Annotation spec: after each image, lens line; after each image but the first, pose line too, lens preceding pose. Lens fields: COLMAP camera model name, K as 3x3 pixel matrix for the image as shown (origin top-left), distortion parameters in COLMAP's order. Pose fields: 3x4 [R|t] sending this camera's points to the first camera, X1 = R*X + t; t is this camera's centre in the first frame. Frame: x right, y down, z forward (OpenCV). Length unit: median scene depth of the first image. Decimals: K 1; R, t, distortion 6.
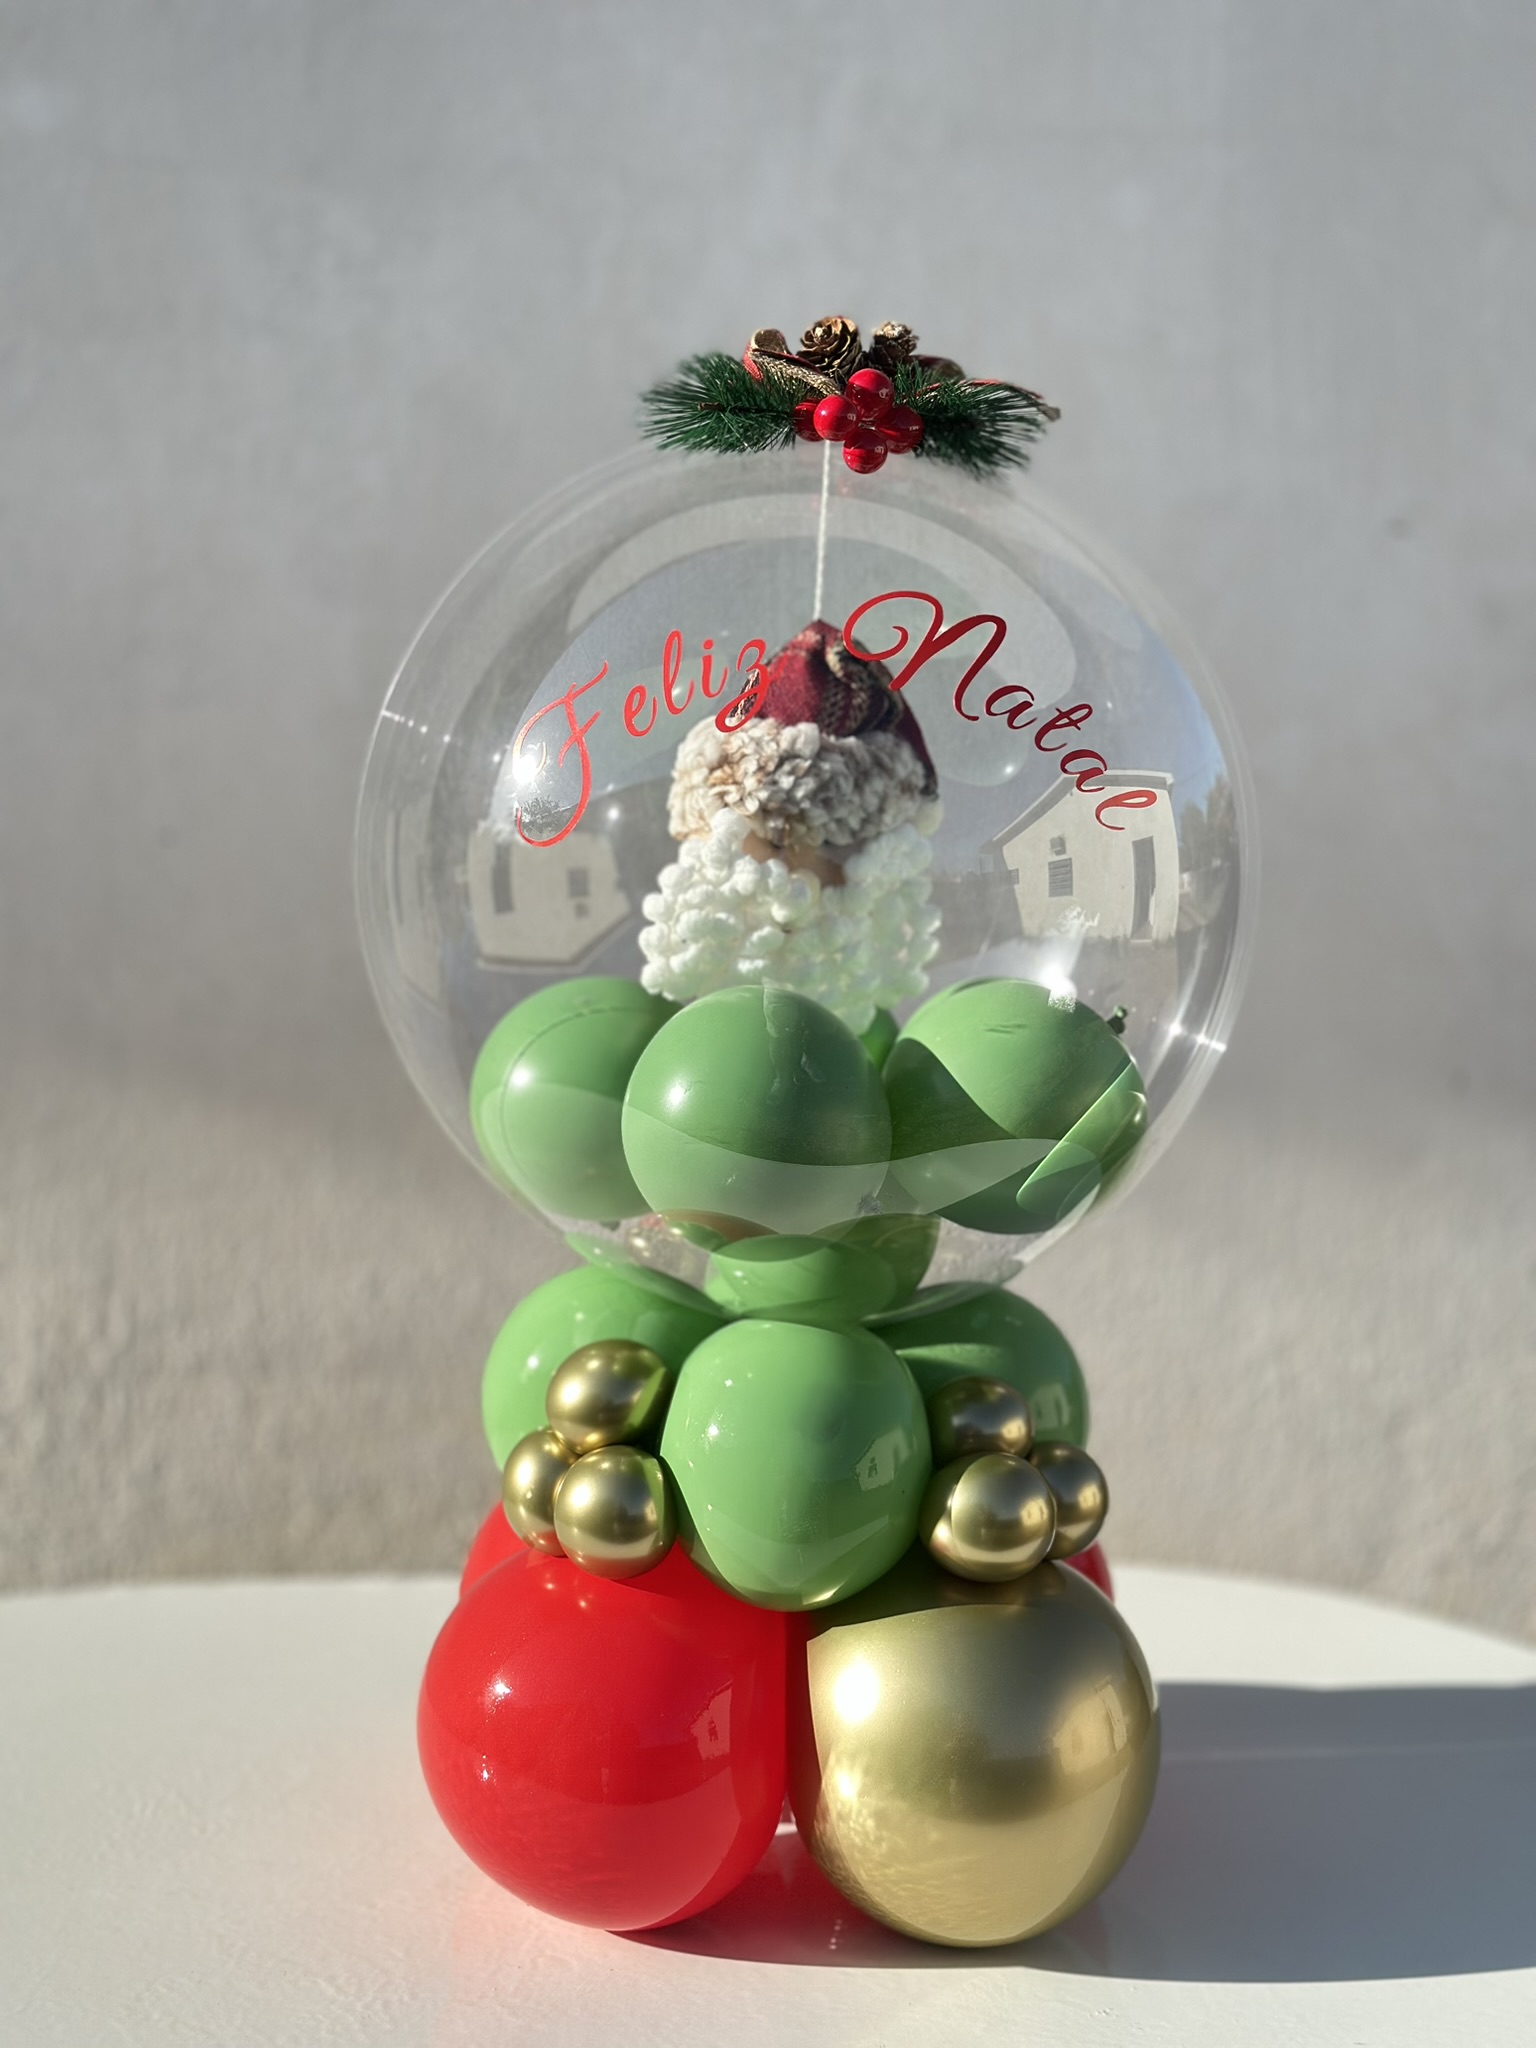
lens RADIAL K [[2829.8, 0, 778.3], [0, 2829.8, 1036.2], [0, 0, 1]] dist [0.040555, 0.000000]
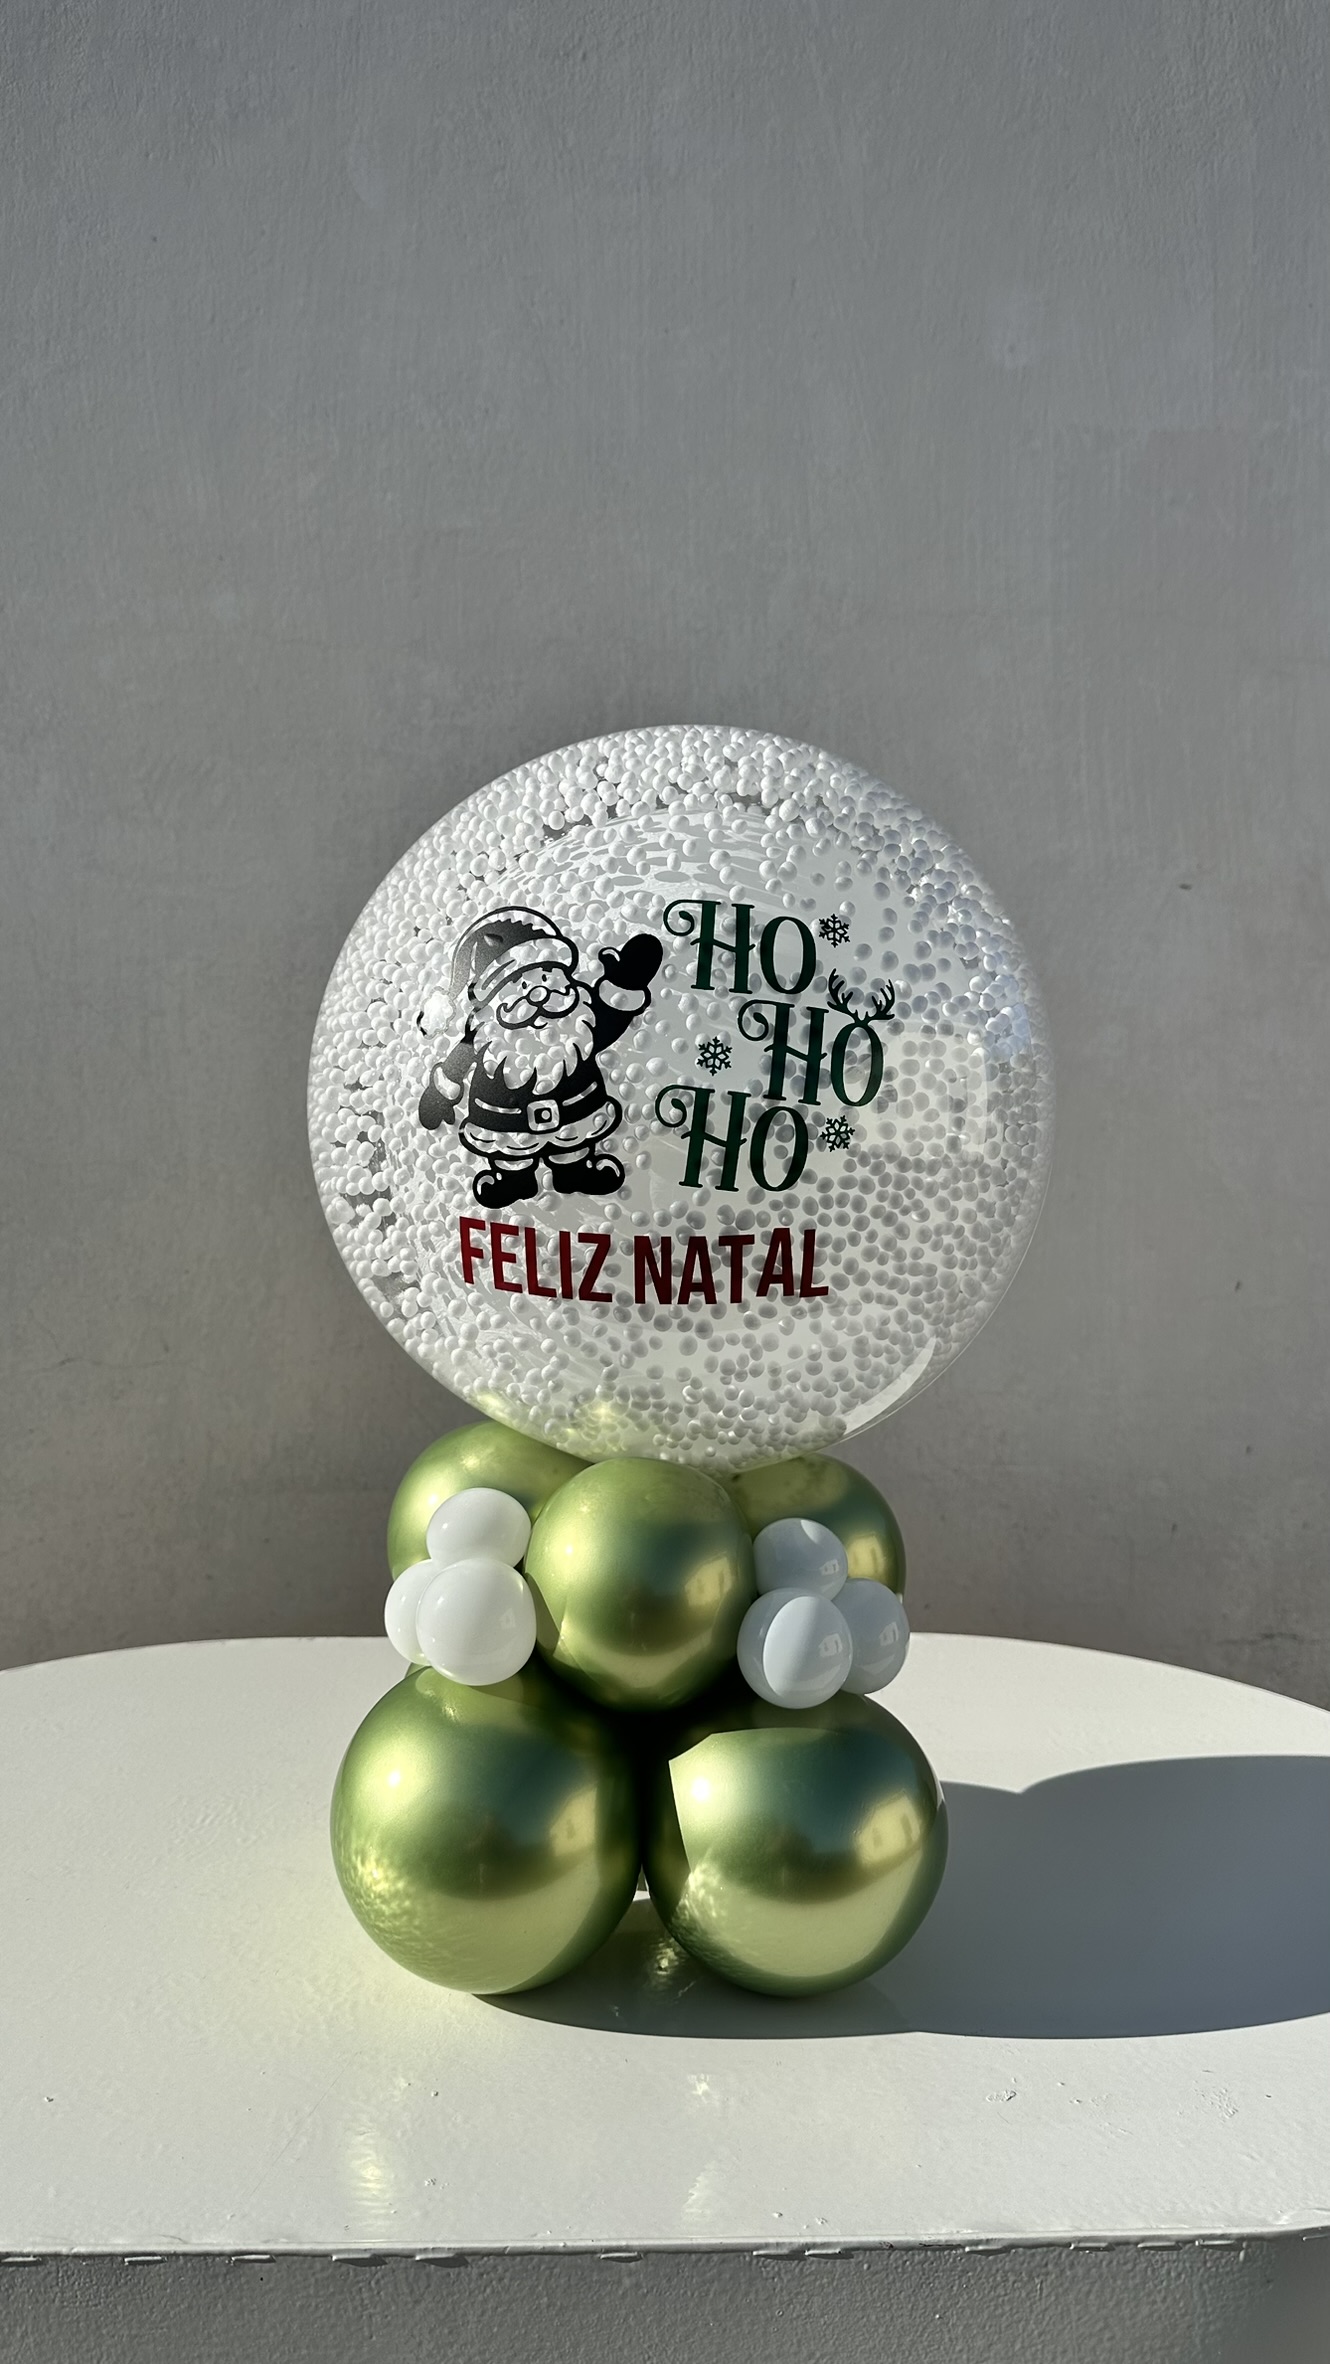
lens RADIAL K [[1669.2, 0, 666.9], [0, 1669.2, 1173.3], [0, 0, 1]] dist [-0.014301, -0.002950]
pose [[0.997176, -0.002911, -0.075048, 0.040437], [-0.003737, 0.996088, -0.088288, 0.057165], [0.075011, 0.088319, 0.993264, 0.288719]]
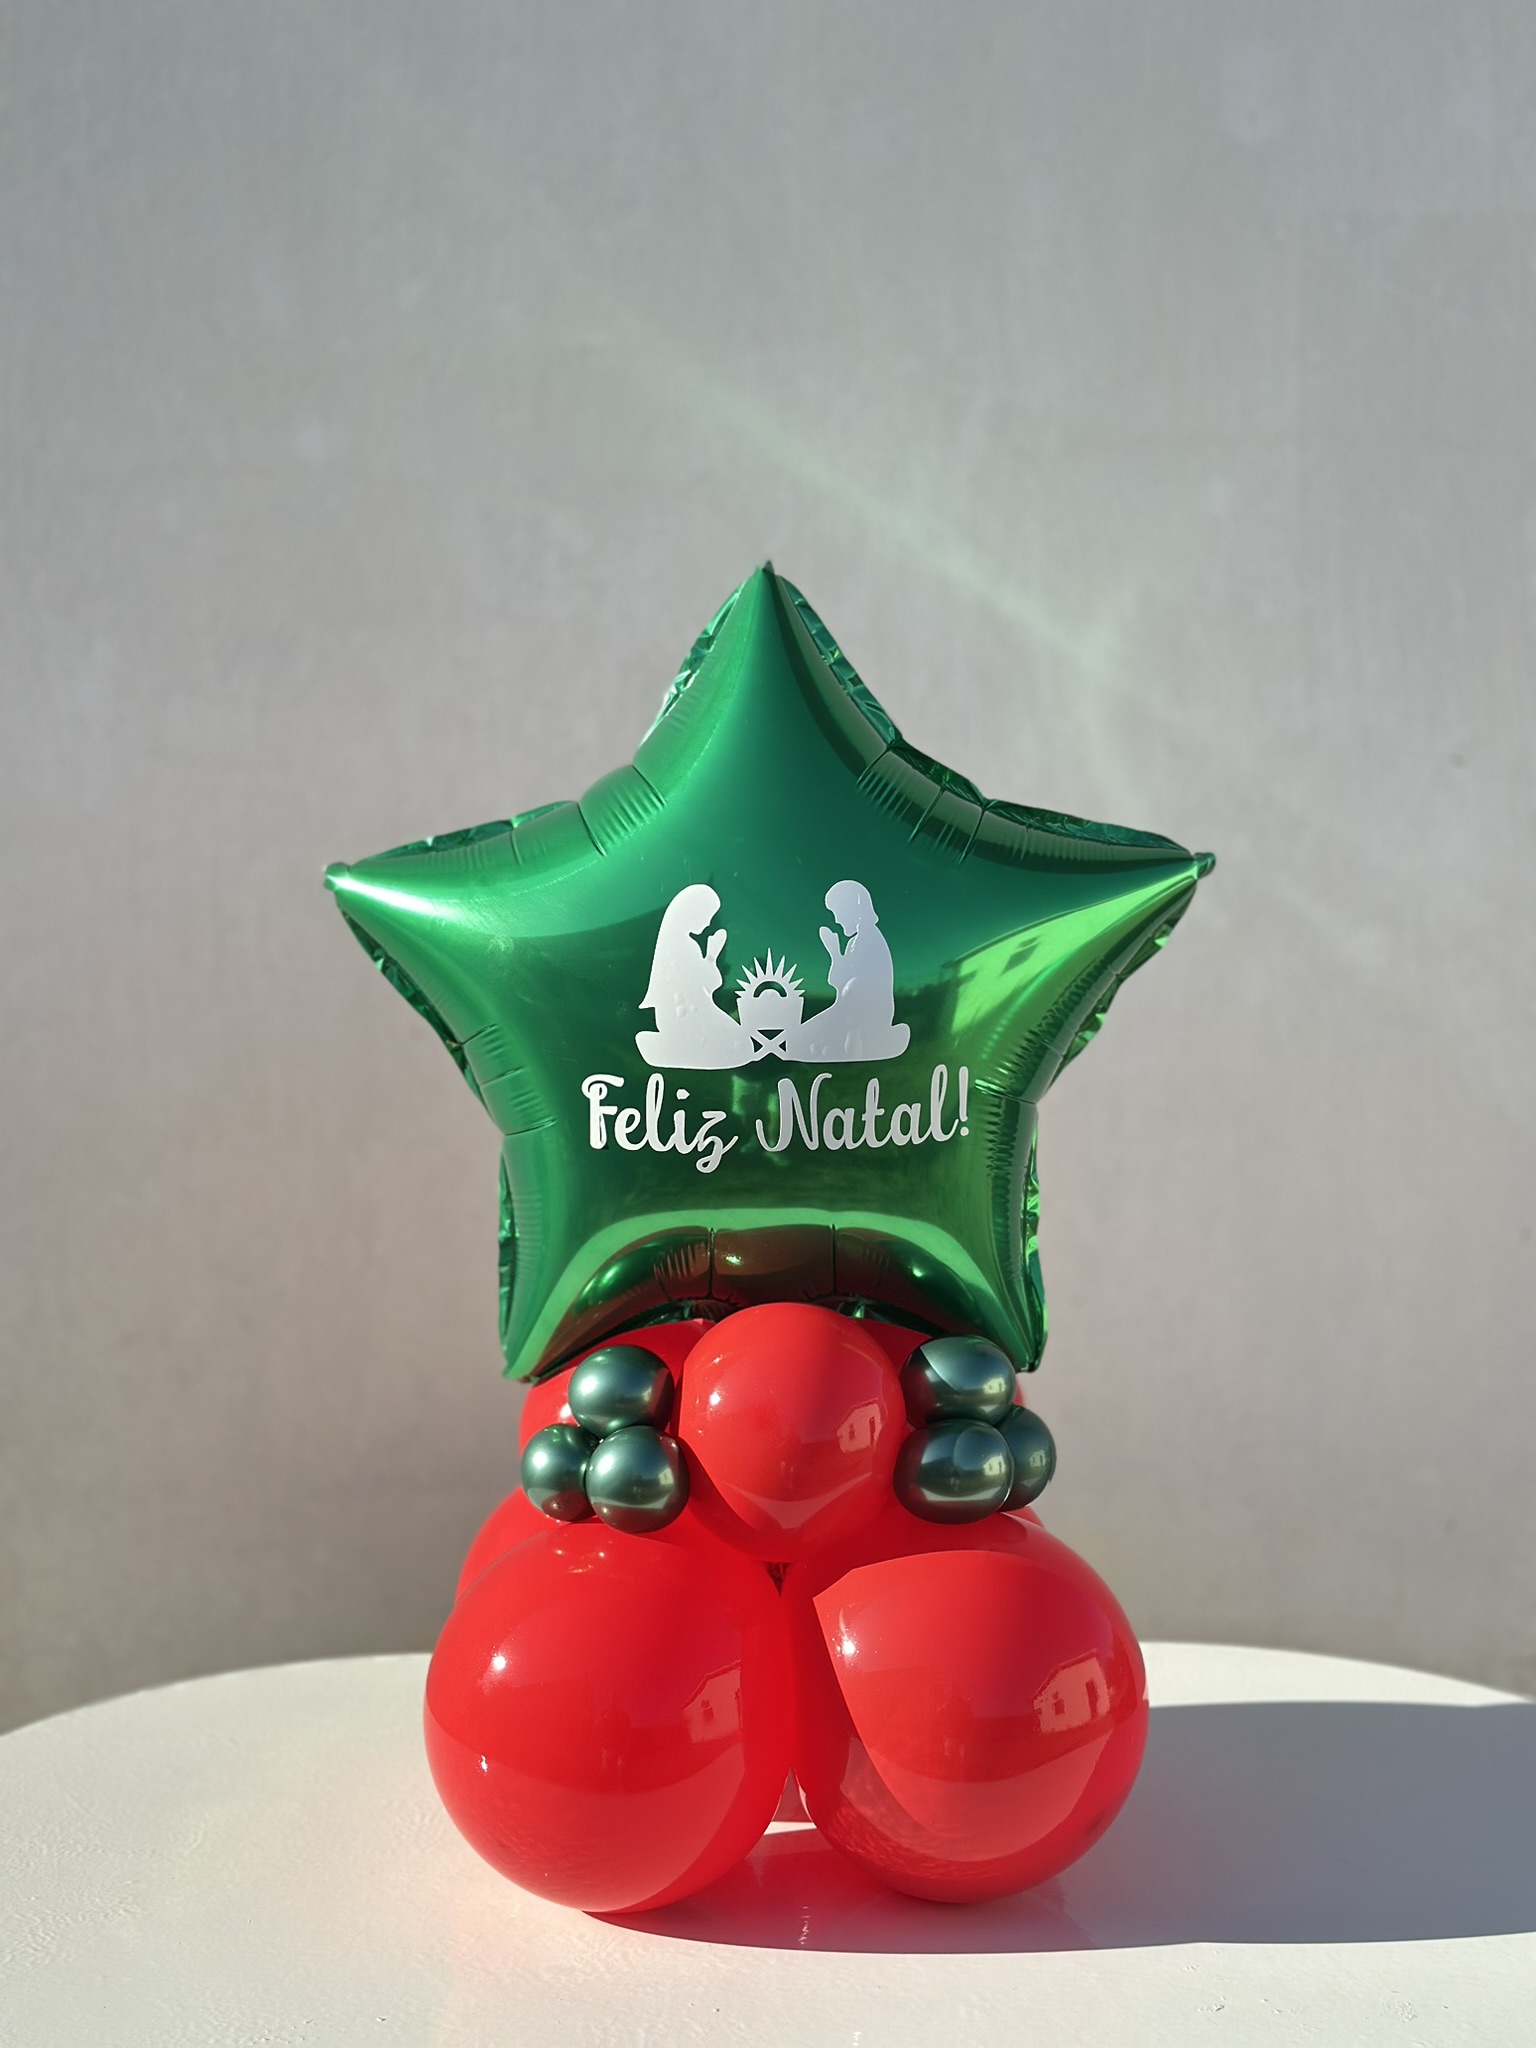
lens RADIAL K [[2829.8, 0, 772.5], [0, 2829.8, 1026.4], [0, 0, 1]] dist [0.040555, 0.000000]
pose [[0.998223, -0.009173, -0.058873, 0.007310], [0.005430, 0.997971, -0.063431, 0.005001], [0.059336, 0.062999, 0.996248, -0.282414]]
